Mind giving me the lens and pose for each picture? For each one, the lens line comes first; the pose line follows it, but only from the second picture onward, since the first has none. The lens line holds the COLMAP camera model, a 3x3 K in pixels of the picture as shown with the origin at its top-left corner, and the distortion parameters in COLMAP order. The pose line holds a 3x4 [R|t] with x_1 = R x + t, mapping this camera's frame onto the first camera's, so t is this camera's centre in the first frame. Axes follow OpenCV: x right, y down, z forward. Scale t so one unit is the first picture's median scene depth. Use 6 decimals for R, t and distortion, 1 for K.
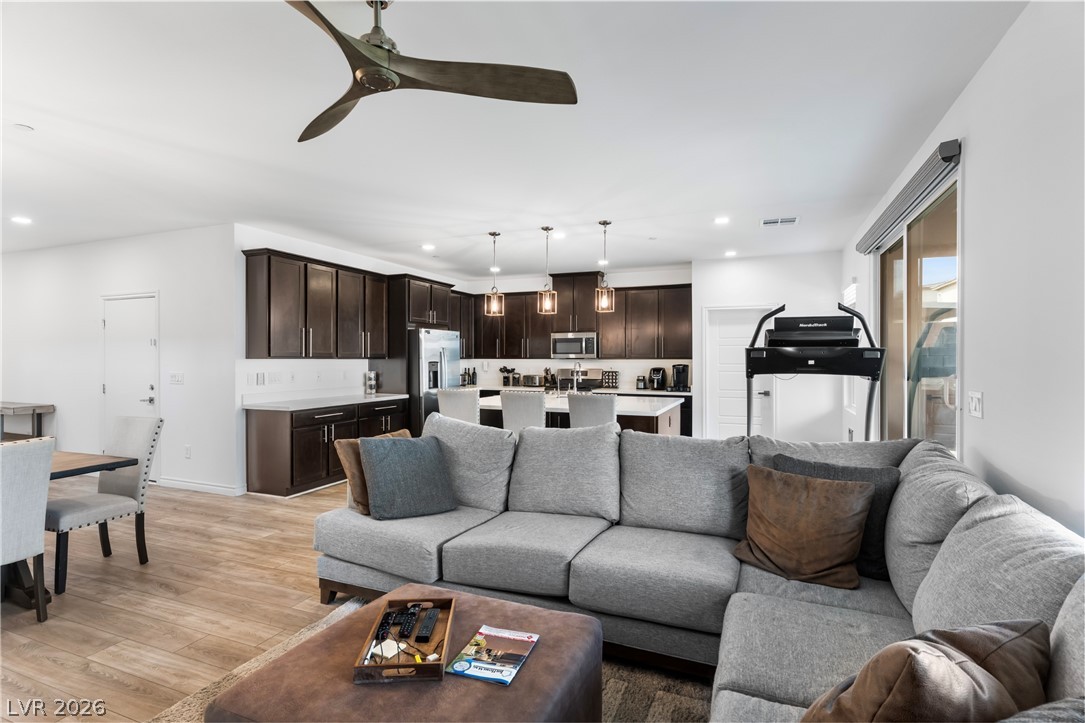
lens RADIAL K [[536.4, 0, 548.6], [0, 536.4, 357.0], [0, 0, 1]] dist [0.003522, 0.000975]
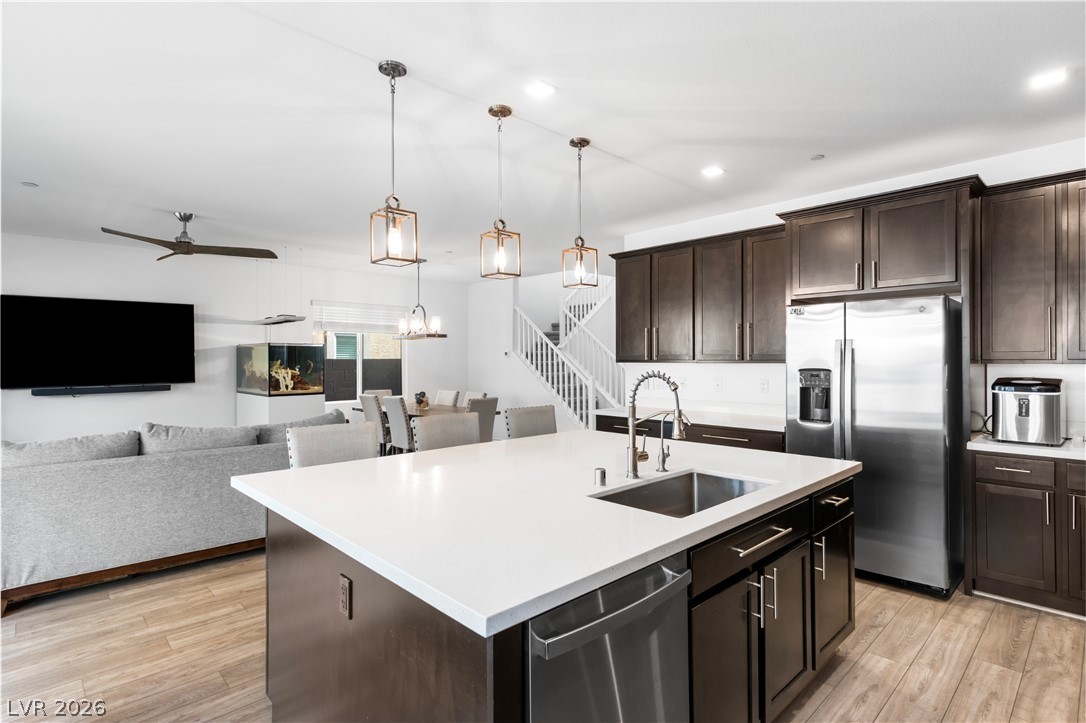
lens RADIAL K [[536.9, 0, 532.4], [0, 536.9, 360.0], [0, 0, 1]] dist [0.003522, 0.000975]
pose [[-0.411364, -0.004044, -0.911462, 0.329327], [0.002273, 0.999982, -0.005463, 0.002321], [0.911468, -0.004319, -0.411348, 0.886830]]
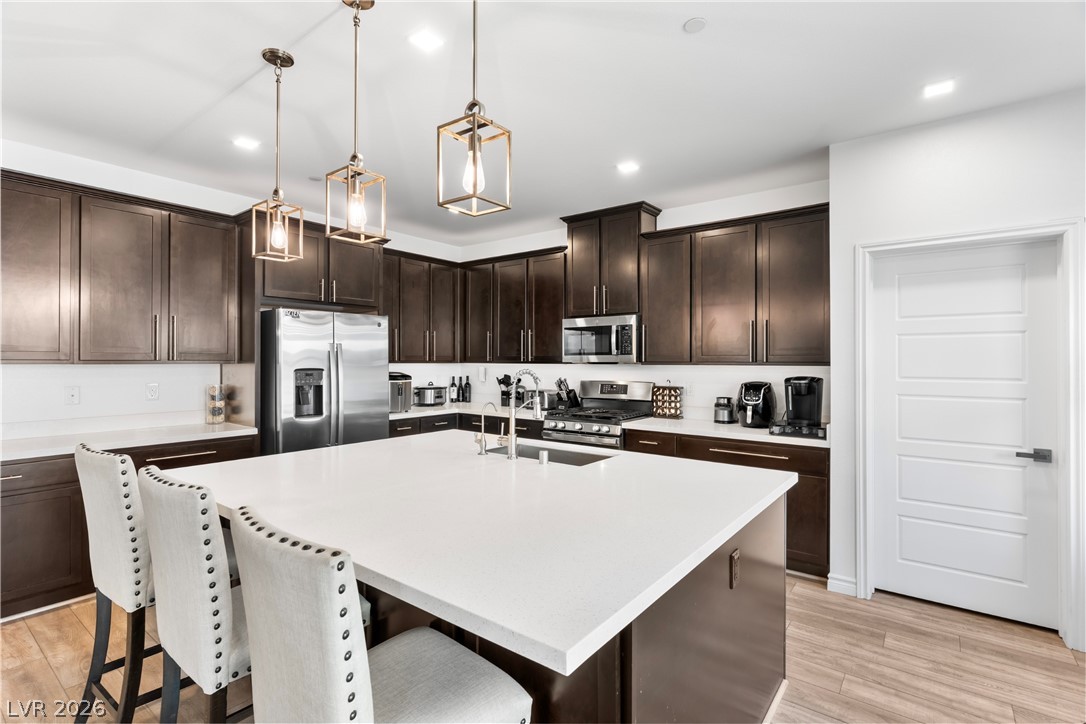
lens RADIAL K [[513.0, 0, 545.4], [0, 513.0, 359.4], [0, 0, 1]] dist [0.006774, 0.002977]
pose [[0.962855, 0.001042, -0.270015, 0.150578], [-0.001076, 0.999999, 0.000021, -0.001151], [0.270015, 0.000271, 0.962856, 0.508906]]
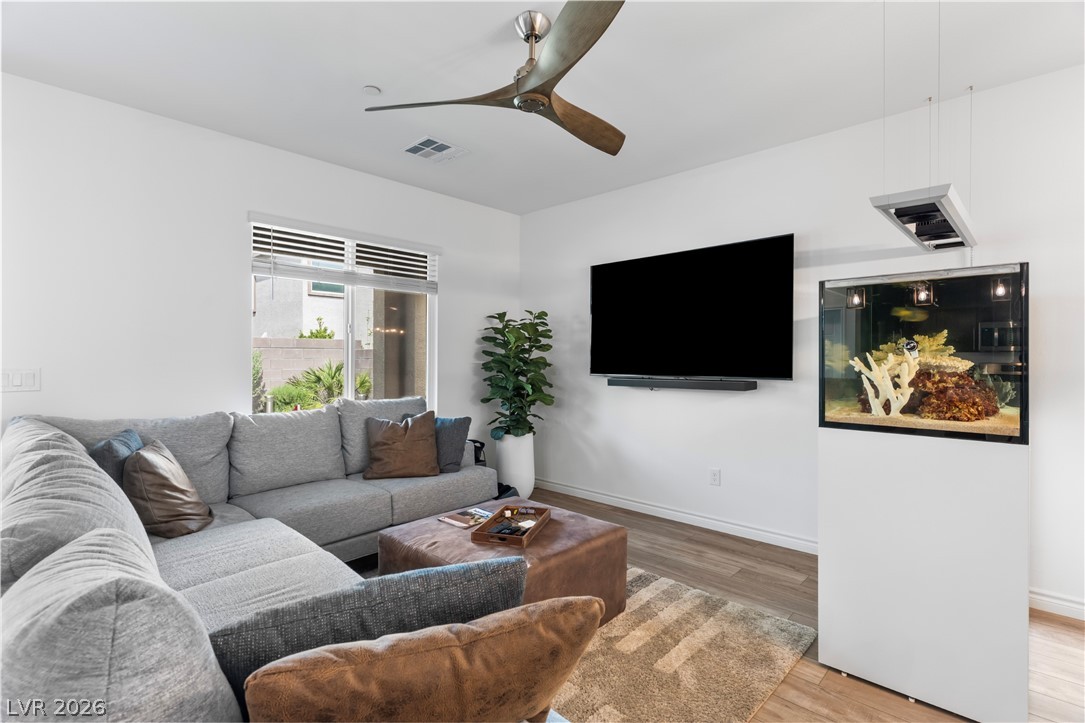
lens RADIAL K [[512.5, 0, 541.7], [0, 512.5, 353.1], [0, 0, 1]] dist [0.006774, 0.002977]
pose [[-0.932000, -0.006236, 0.362406, -0.191094], [-0.009020, 0.999941, -0.005991, 0.014249], [-0.362347, -0.008853, -0.932001, 0.526186]]
